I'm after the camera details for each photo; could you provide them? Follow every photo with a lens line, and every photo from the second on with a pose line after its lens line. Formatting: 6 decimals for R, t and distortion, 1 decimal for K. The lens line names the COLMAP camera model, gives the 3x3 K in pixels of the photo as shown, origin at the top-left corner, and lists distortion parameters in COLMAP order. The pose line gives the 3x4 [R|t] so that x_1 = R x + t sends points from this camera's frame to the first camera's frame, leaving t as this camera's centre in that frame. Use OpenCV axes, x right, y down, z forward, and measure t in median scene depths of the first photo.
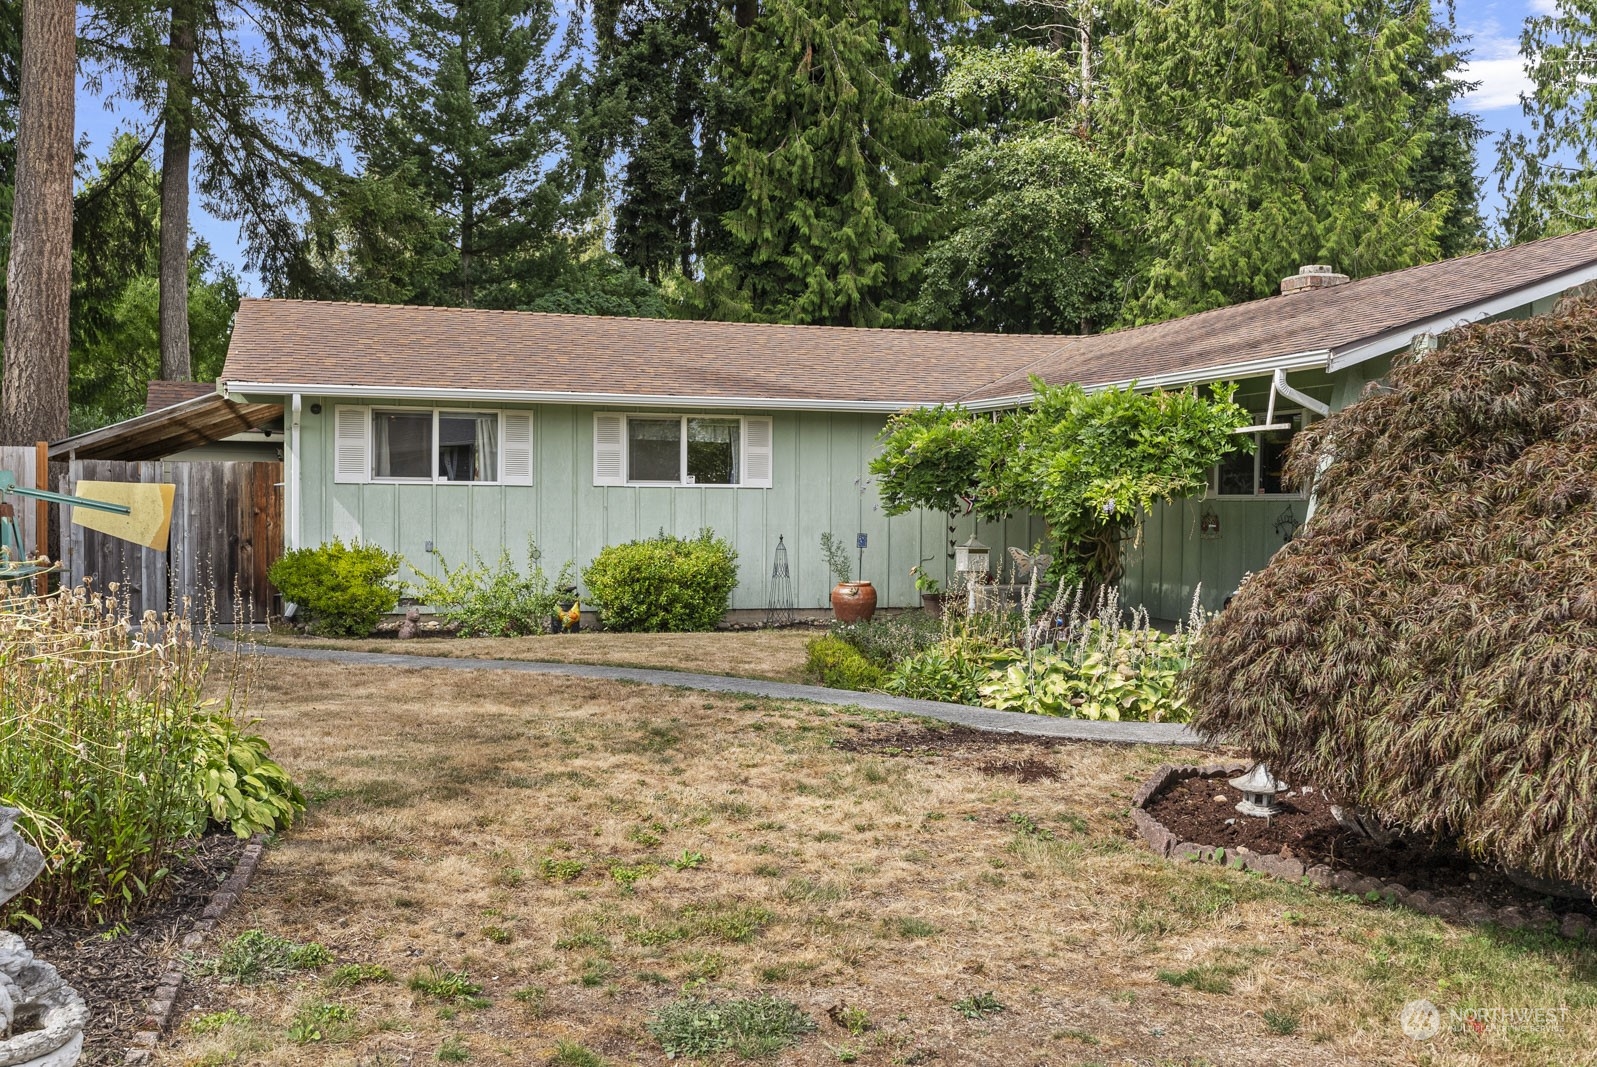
lens RADIAL K [[1328.0, 0, 798.5], [0, 1328.0, 533.5], [0, 0, 1]] dist [0.002361, -0.050264]
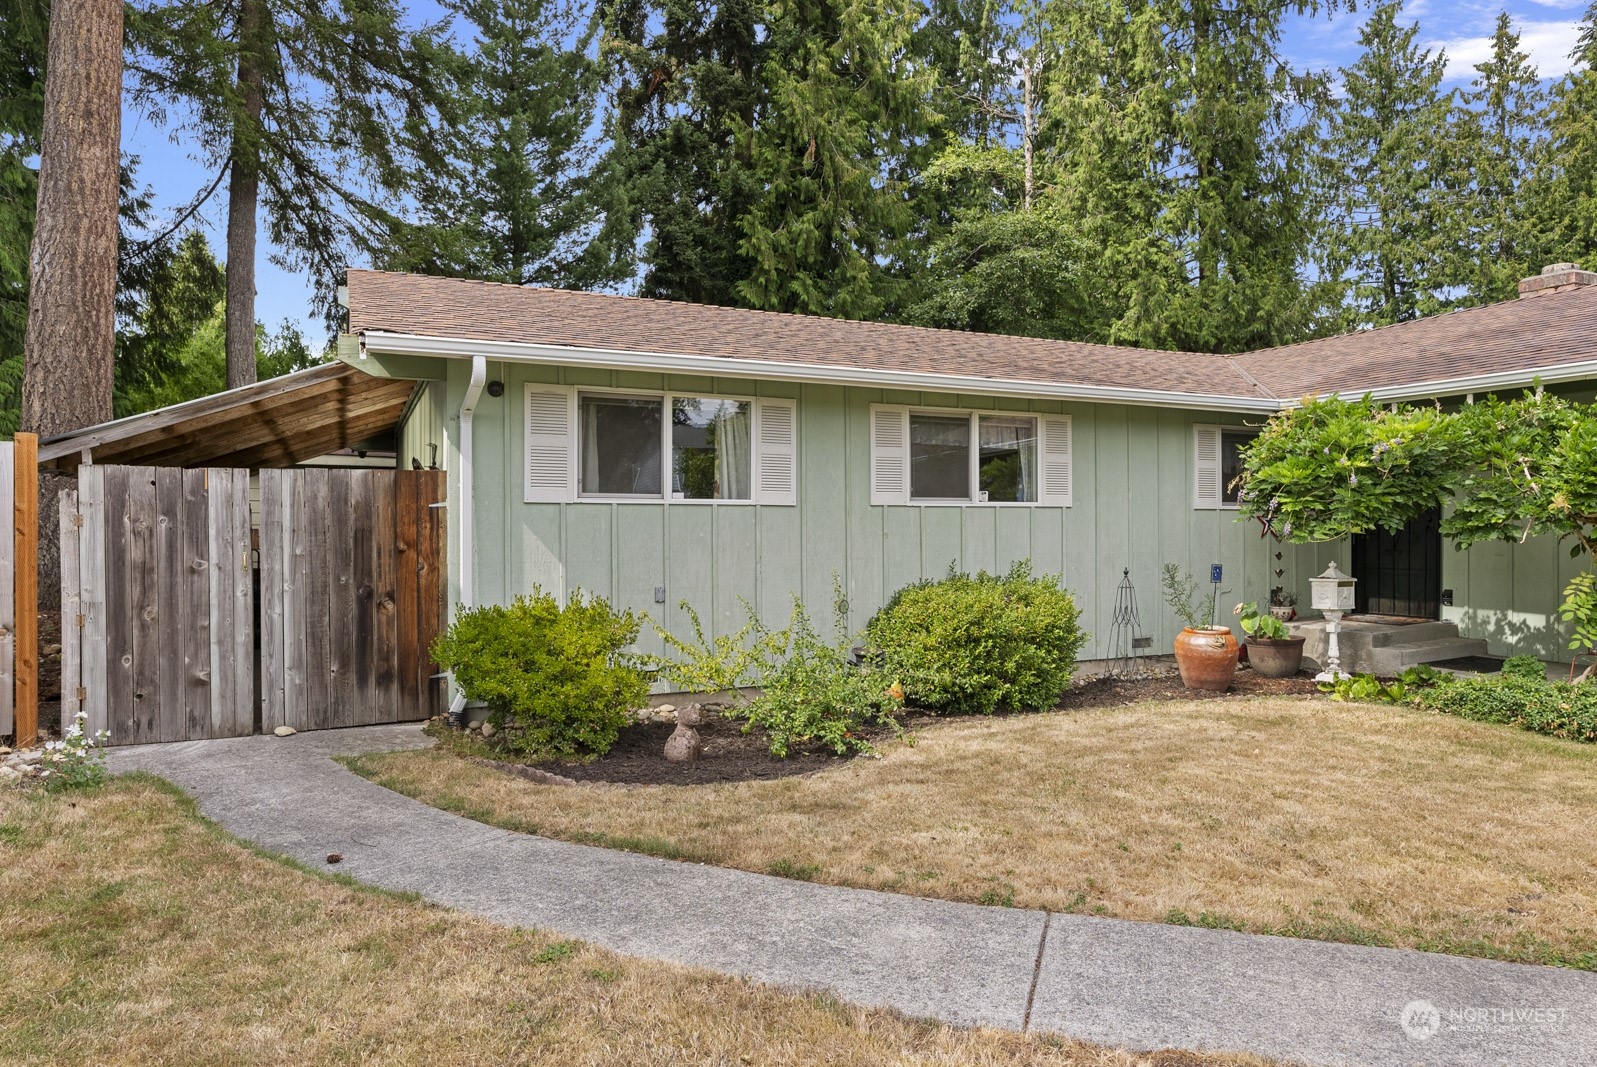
lens RADIAL K [[933.5, 0, 802.4], [0, 933.5, 519.3], [0, 0, 1]] dist [-0.003451, -0.000466]
pose [[0.993954, -0.011069, 0.109242, -0.239593], [0.014605, 0.999393, -0.031617, -0.012043], [-0.108826, 0.033021, 0.993512, 0.479184]]
